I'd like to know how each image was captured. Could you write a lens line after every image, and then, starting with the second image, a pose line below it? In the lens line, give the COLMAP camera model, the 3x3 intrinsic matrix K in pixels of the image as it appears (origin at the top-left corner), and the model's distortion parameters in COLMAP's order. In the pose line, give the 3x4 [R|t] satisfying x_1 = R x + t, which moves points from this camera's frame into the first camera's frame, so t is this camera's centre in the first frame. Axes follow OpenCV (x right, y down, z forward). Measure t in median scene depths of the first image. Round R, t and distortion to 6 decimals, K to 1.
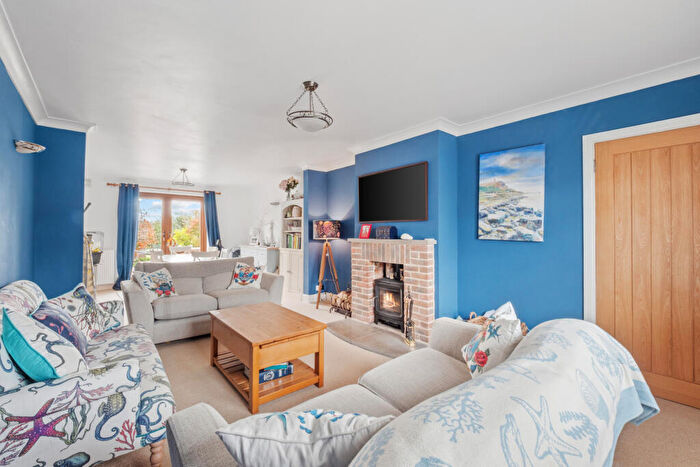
lens RADIAL K [[308.2, 0, 348.3], [0, 308.2, 230.9], [0, 0, 1]] dist [0.000242, 0.000015]
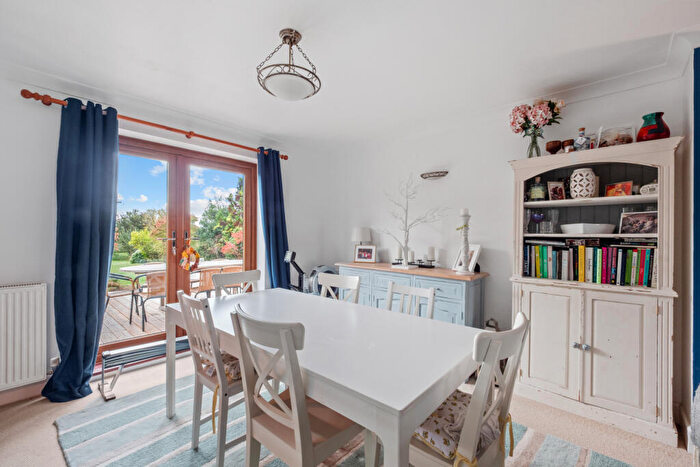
lens RADIAL K [[308.2, 0, 350.2], [0, 308.2, 236.2], [0, 0, 1]] dist [0.000242, 0.000015]
pose [[0.988933, 0.001564, 0.148354, -0.456092], [-0.002271, 0.999987, 0.004600, 0.001923], [-0.148345, -0.004886, 0.988924, 0.584948]]
